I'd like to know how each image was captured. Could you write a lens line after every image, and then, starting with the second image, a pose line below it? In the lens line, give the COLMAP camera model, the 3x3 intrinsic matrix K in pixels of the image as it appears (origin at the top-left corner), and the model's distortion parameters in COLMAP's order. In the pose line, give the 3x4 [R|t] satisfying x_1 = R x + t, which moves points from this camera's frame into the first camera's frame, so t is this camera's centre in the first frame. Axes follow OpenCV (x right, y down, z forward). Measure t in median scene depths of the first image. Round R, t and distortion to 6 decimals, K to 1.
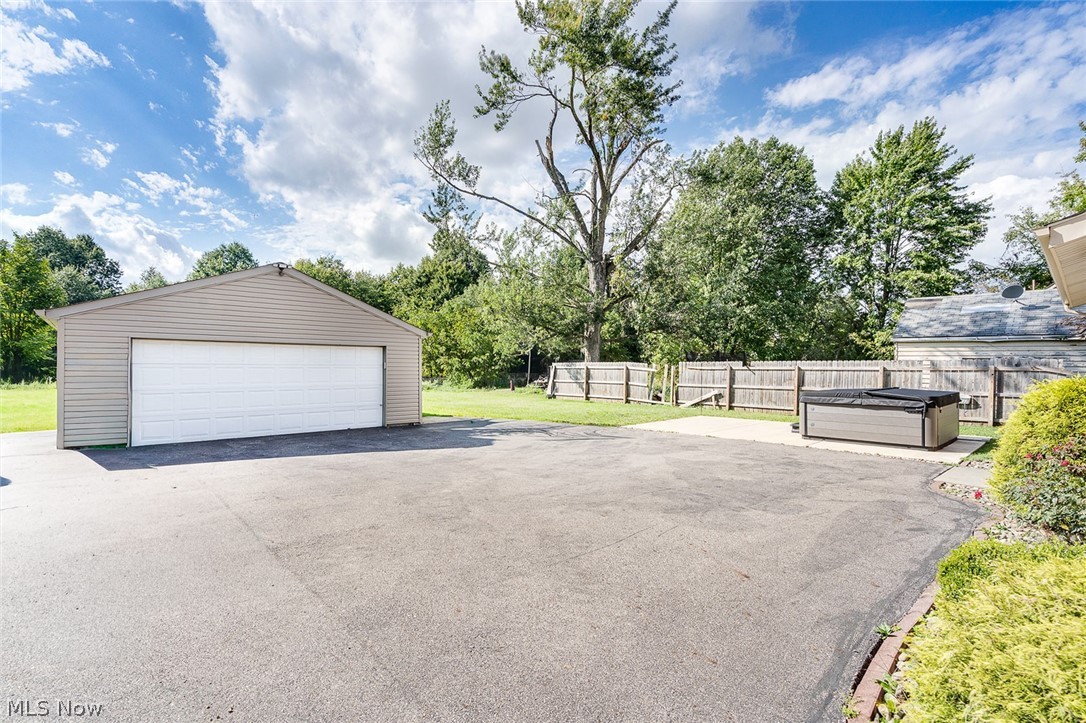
lens RADIAL K [[501.2, 0, 544.5], [0, 501.2, 363.5], [0, 0, 1]] dist [-0.010880, 0.000617]
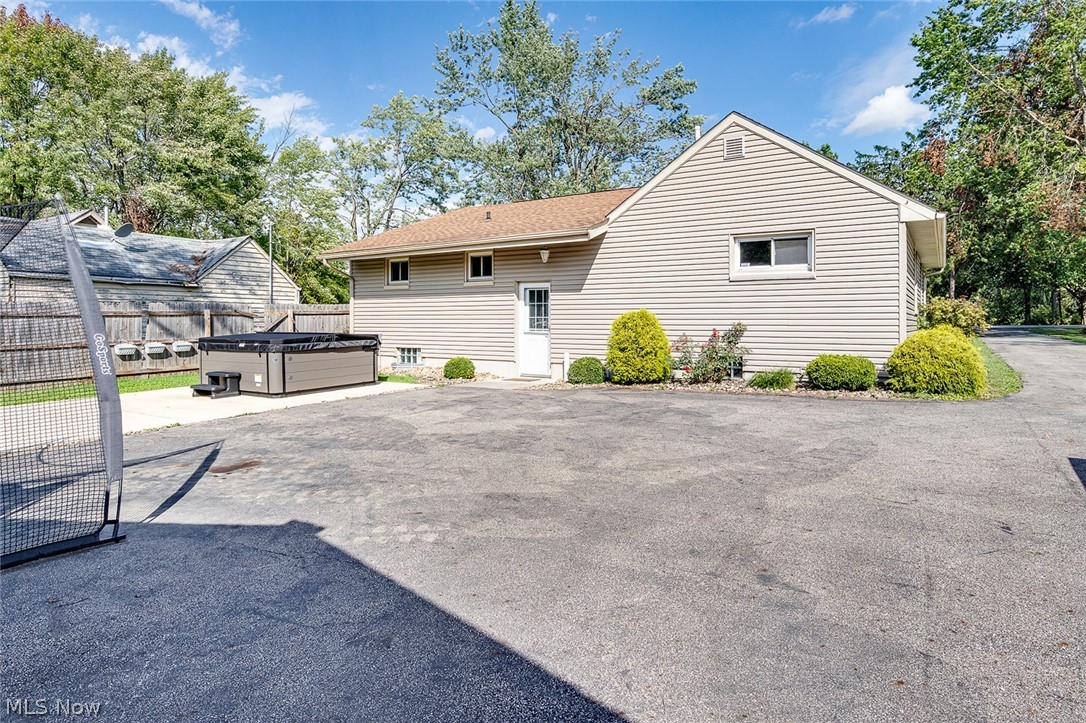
lens RADIAL K [[630.0, 0, 533.6], [0, 630.0, 307.5], [0, 0, 1]] dist [0.002628, -0.004252]
pose [[-0.251130, 0.008690, 0.967914, -0.342317], [0.002152, 0.999962, -0.008419, 0.009569], [-0.967951, -0.000031, -0.251139, 0.526259]]
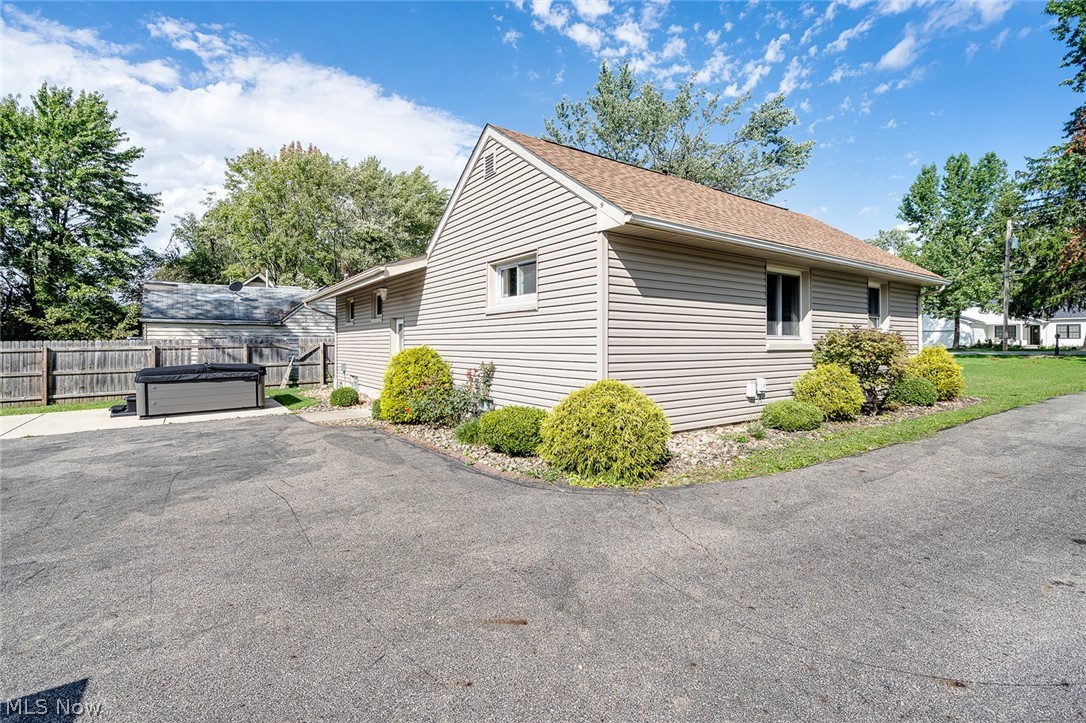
lens RADIAL K [[497.8, 0, 530.3], [0, 497.8, 339.8], [0, 0, 1]] dist [-0.004272, 0.000279]
pose [[0.131993, -0.005365, 0.991236, -0.215392], [0.011828, 0.999923, 0.003837, -0.000907], [-0.991180, 0.011218, 0.132046, 0.068460]]
